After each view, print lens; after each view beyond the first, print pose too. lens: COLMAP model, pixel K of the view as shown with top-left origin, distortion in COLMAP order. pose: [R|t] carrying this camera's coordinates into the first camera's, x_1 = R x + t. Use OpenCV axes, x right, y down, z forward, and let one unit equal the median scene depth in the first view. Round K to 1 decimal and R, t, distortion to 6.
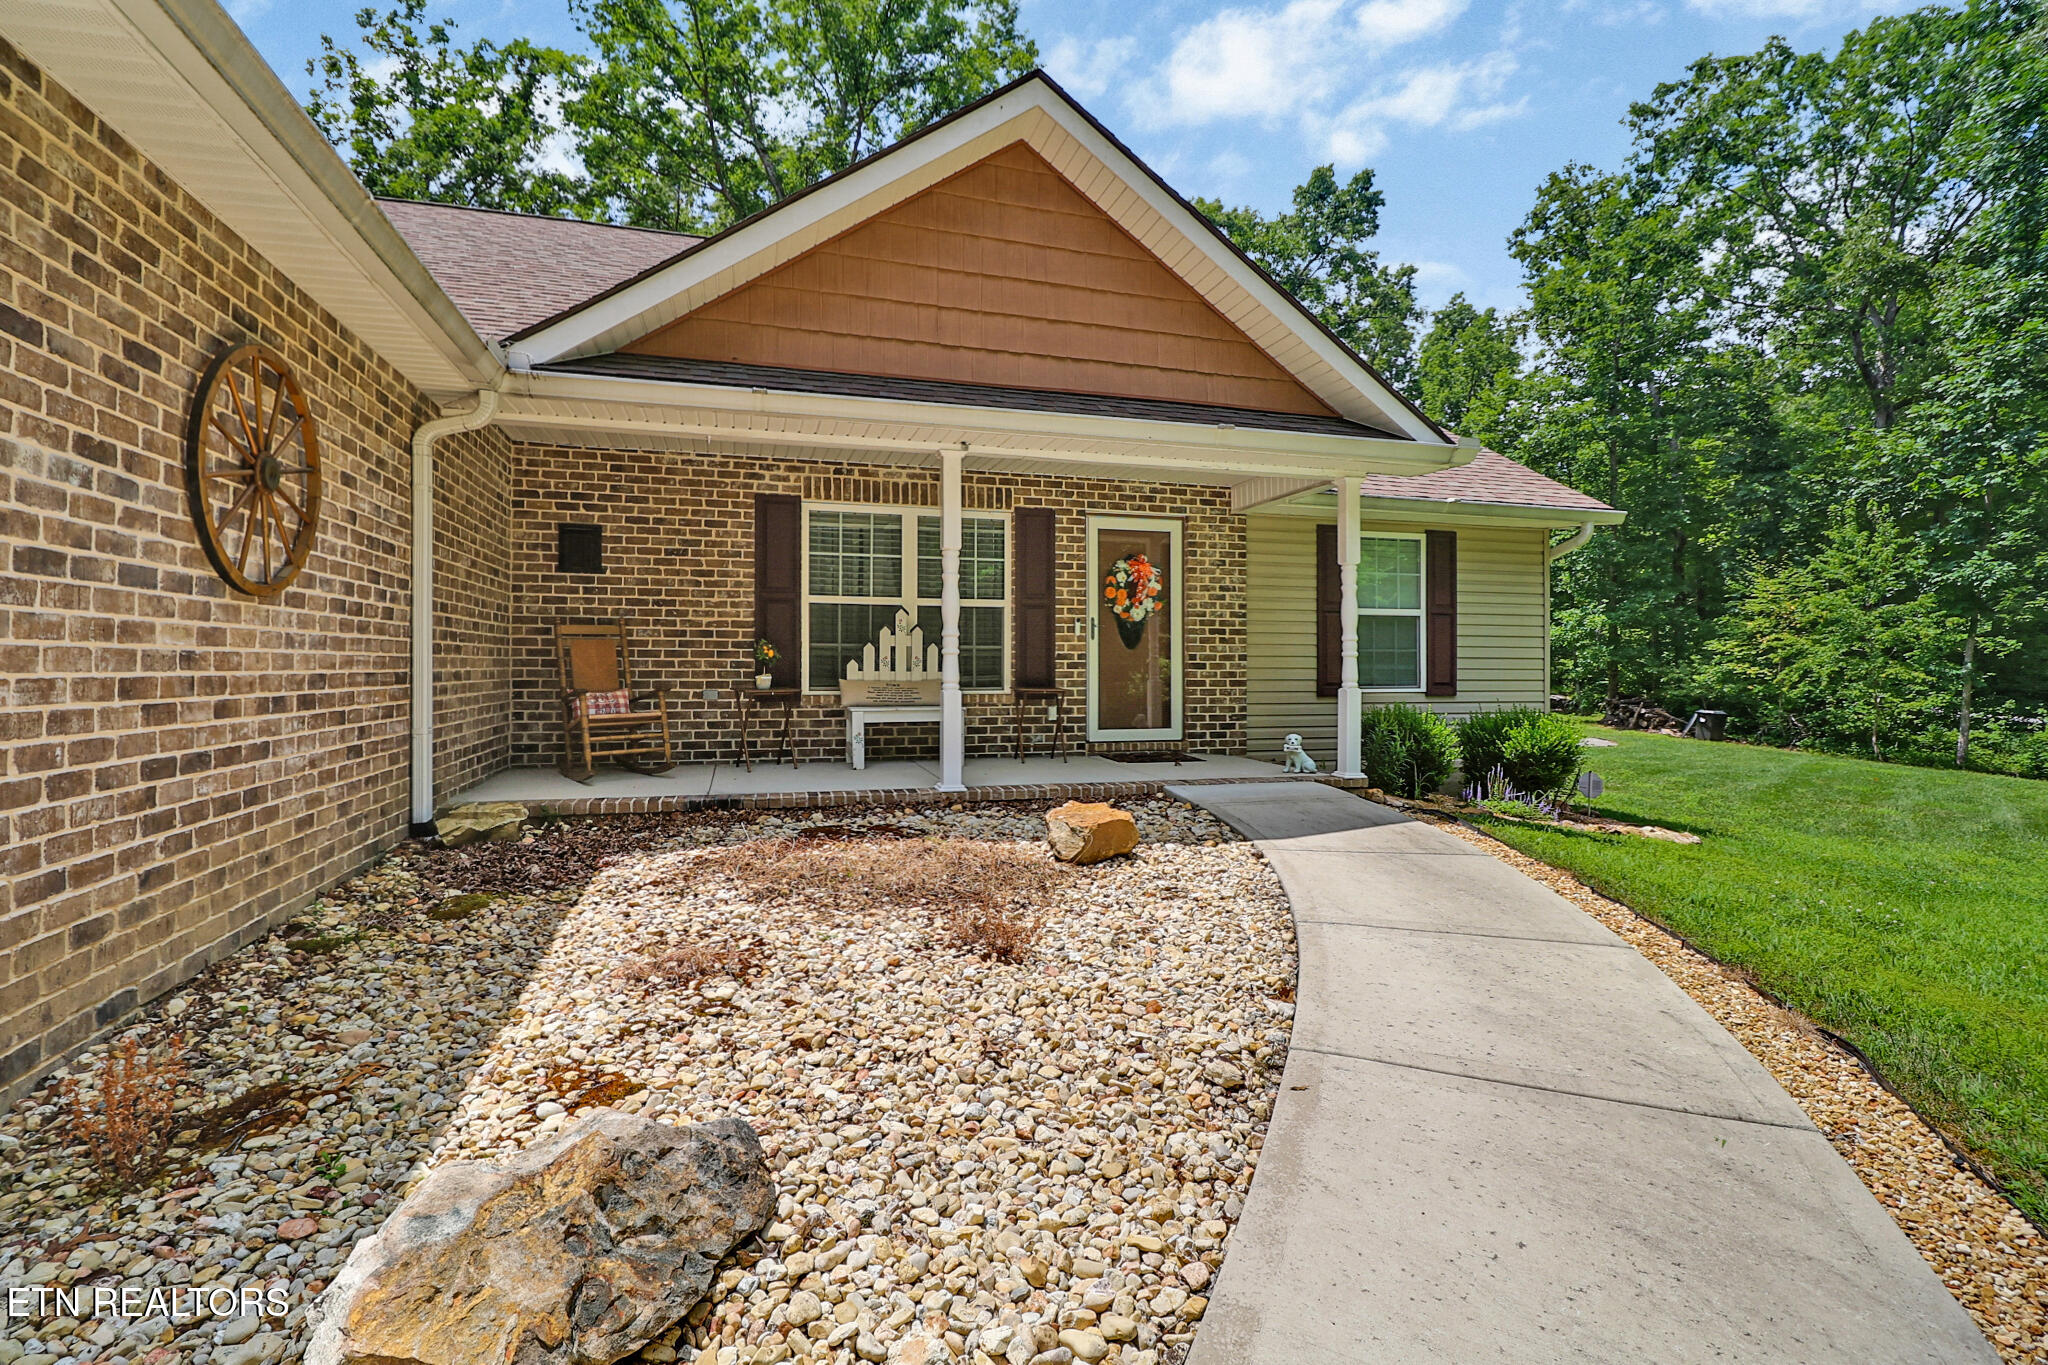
lens RADIAL K [[938.4, 0, 1022.3], [0, 938.4, 678.7], [0, 0, 1]] dist [-0.012302, -0.002961]
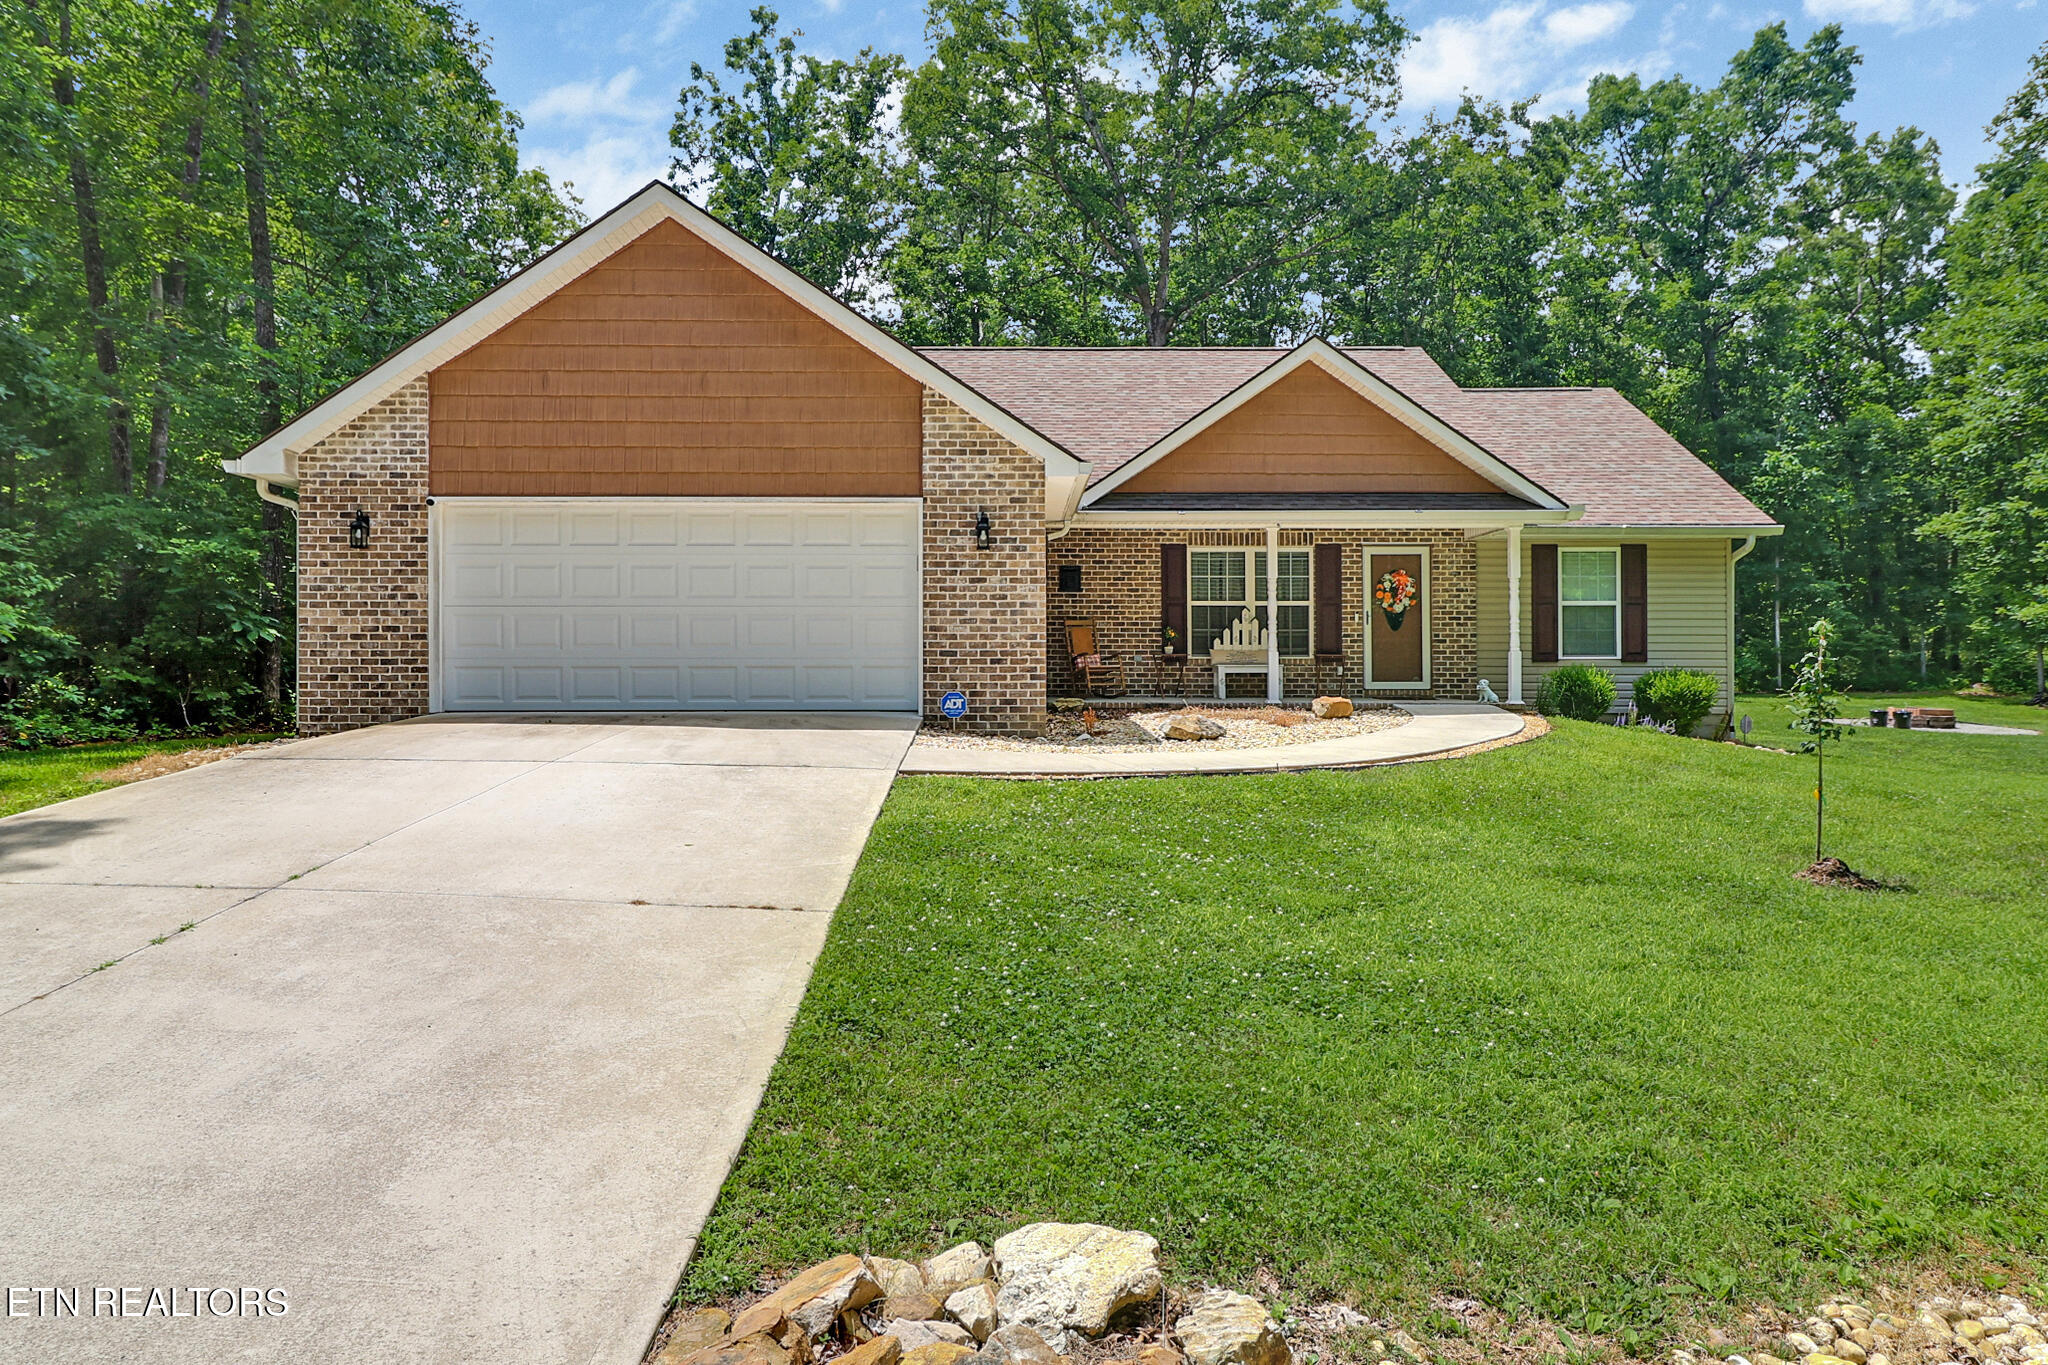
lens RADIAL K [[1354.8, 0, 1020.5], [0, 1354.8, 664.3], [0, 0, 1]] dist [0.008937, -0.008240]
pose [[0.959641, -0.003042, -0.281212, 0.155545], [-0.001377, 0.999879, -0.015515, 0.060785], [0.281225, 0.015276, 0.959520, -1.346522]]
